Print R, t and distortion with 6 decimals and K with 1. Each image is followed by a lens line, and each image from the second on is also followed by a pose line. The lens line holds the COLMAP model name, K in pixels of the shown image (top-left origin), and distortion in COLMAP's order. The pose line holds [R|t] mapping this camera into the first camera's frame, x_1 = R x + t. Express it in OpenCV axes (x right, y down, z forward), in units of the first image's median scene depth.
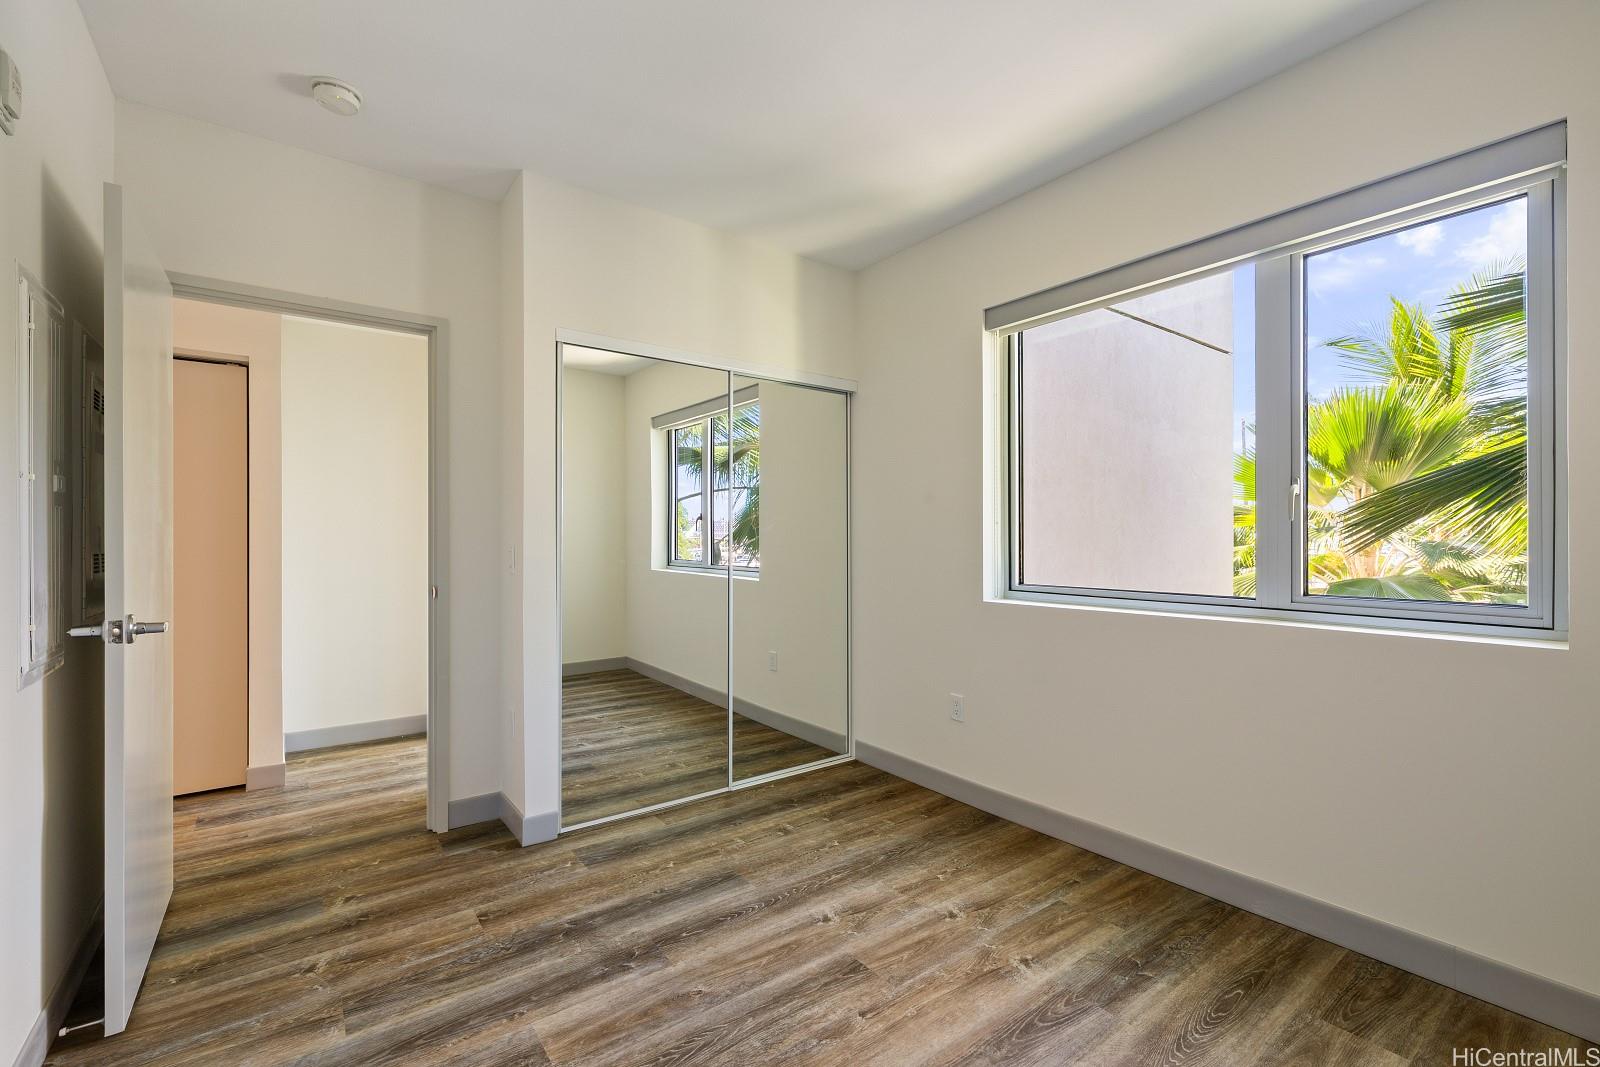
lens RADIAL K [[680.9, 0, 792.6], [0, 680.9, 537.8], [0, 0, 1]] dist [0.002741, -0.000435]
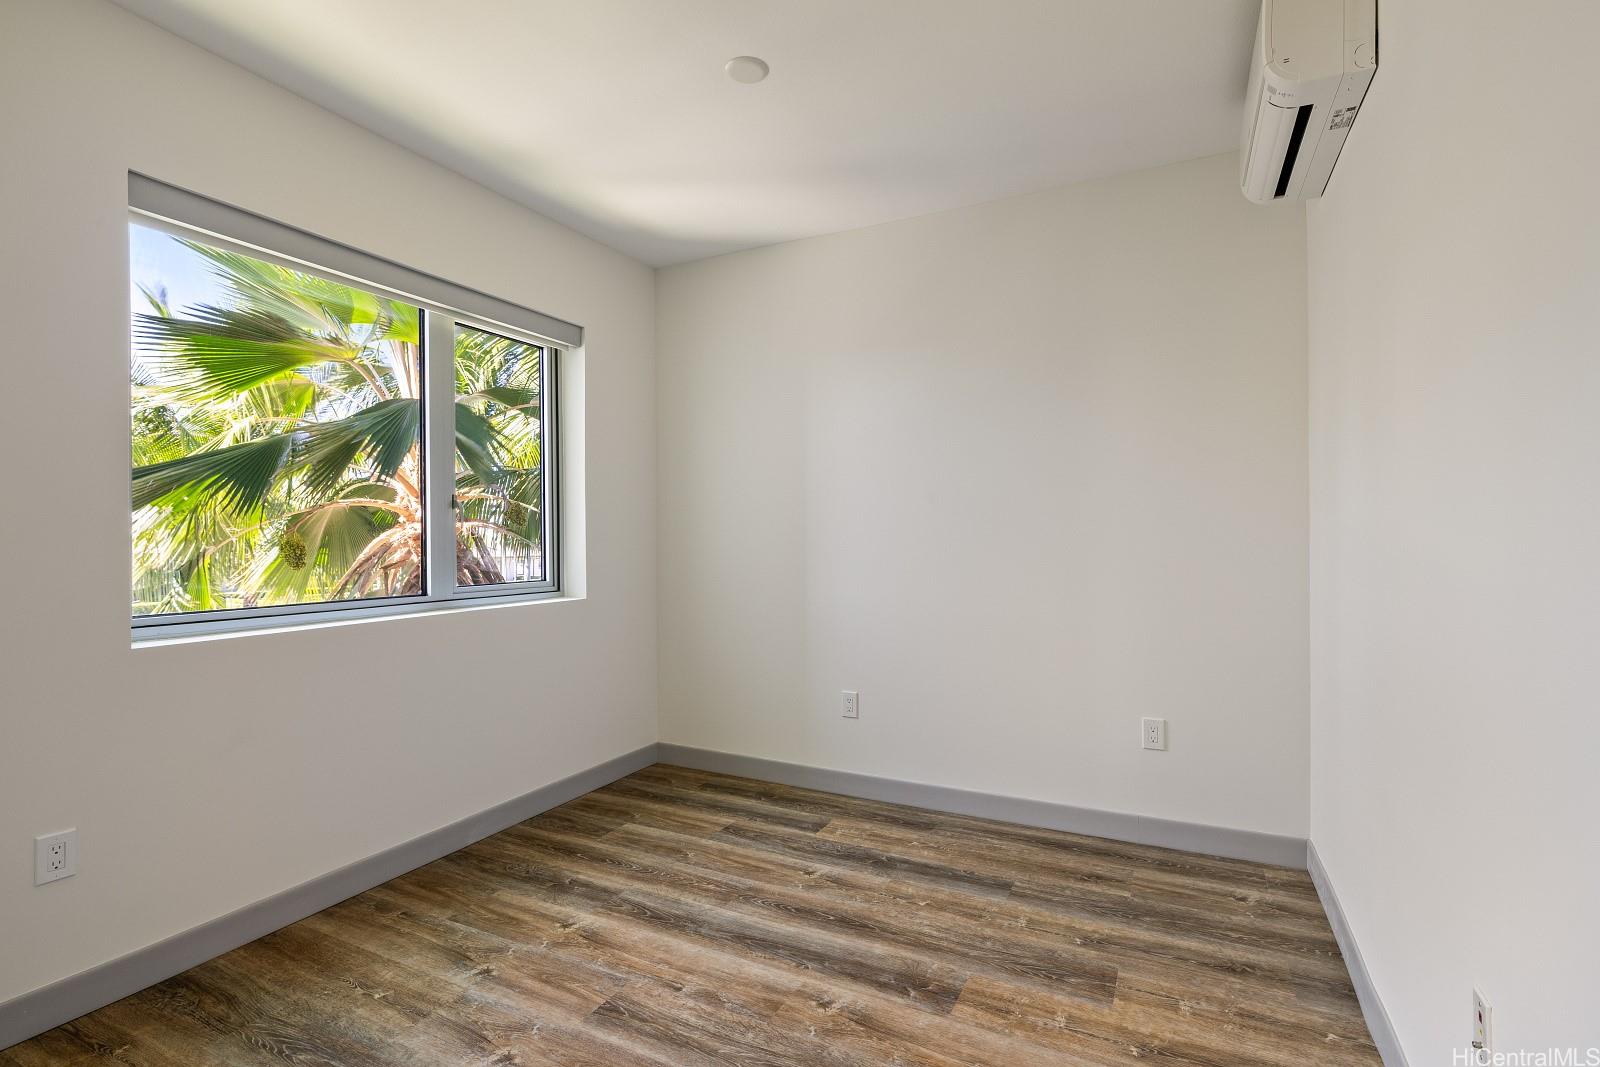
lens RADIAL K [[762.0, 0, 795.2], [0, 762.0, 534.2], [0, 0, 1]] dist [-0.007515, 0.002413]
pose [[-0.438769, 0.008459, 0.898560, -0.894939], [0.007921, 0.999953, -0.005546, -0.002671], [-0.898565, 0.004684, -0.438816, 1.154358]]
